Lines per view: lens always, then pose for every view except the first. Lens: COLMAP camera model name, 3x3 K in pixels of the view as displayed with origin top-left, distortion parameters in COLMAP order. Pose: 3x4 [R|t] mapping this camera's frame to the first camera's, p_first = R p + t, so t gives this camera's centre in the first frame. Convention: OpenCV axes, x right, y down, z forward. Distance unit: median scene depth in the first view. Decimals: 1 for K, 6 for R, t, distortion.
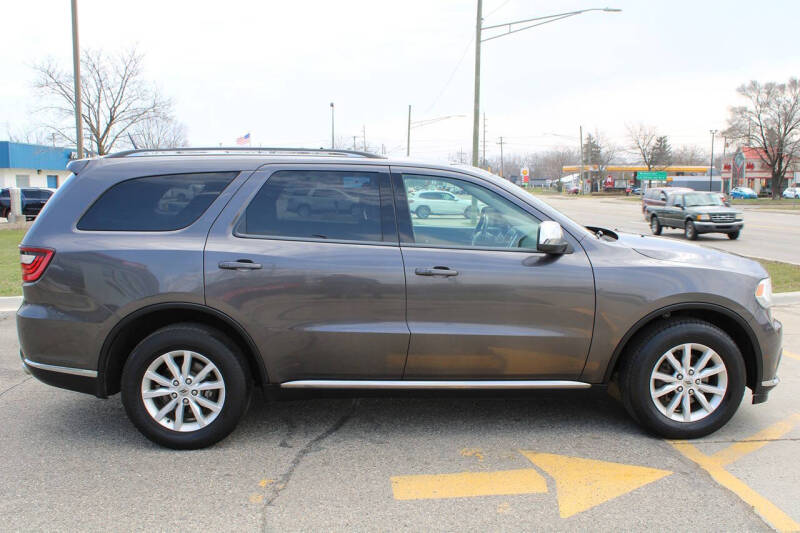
lens RADIAL K [[773.5, 0, 398.6], [0, 773.5, 272.5], [0, 0, 1]] dist [-0.152590, 0.170484]
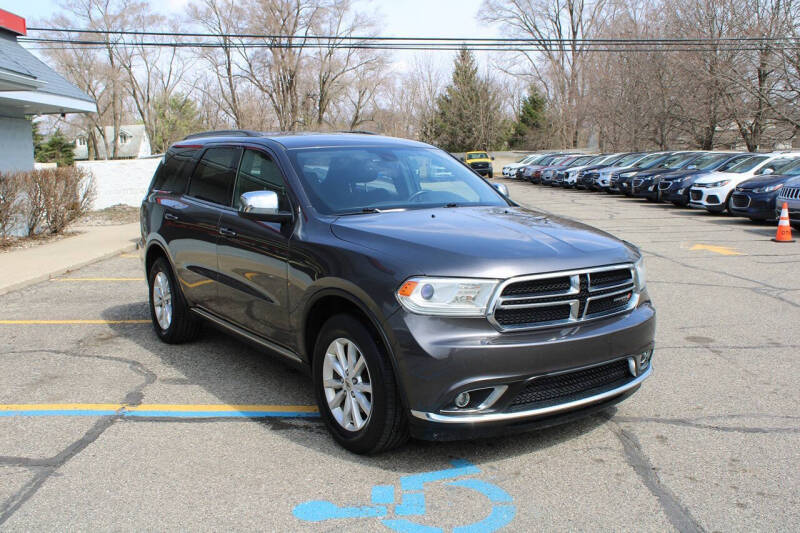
lens RADIAL K [[773.5, 0, 398.6], [0, 773.5, 272.5], [0, 0, 1]] dist [-0.152590, 0.170484]
pose [[0.536575, 0.115275, -0.835942, 1.117045], [-0.103236, 0.992152, 0.070550, -0.046121], [0.837514, 0.048444, 0.544264, 0.560545]]
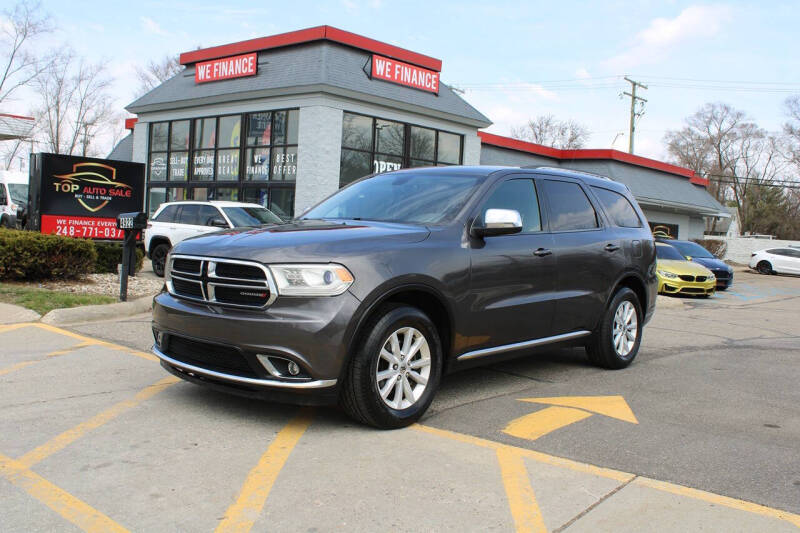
lens RADIAL K [[773.5, 0, 398.6], [0, 773.5, 272.5], [0, 0, 1]] dist [-0.152590, 0.170484]
pose [[-0.685448, 0.012997, -0.728006, 1.080383], [-0.133251, 0.980716, 0.142970, -0.164962], [0.715825, 0.195006, -0.670497, 2.007304]]
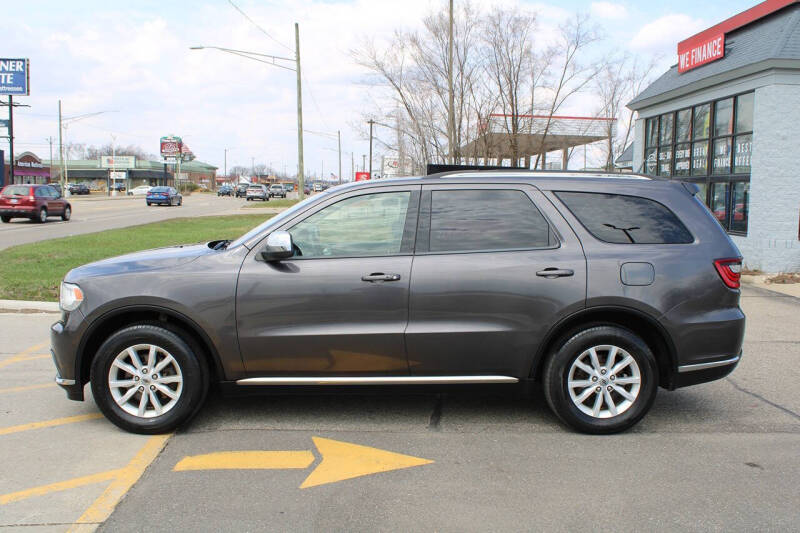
lens RADIAL K [[774.8, 0, 398.7], [0, 774.8, 274.4], [0, 0, 1]] dist [-0.150572, 0.163887]
pose [[-0.999867, -0.013748, 0.008773, -0.003271], [-0.011476, 0.975318, 0.220506, -0.293904], [-0.011588, 0.220376, -0.975346, 2.388241]]
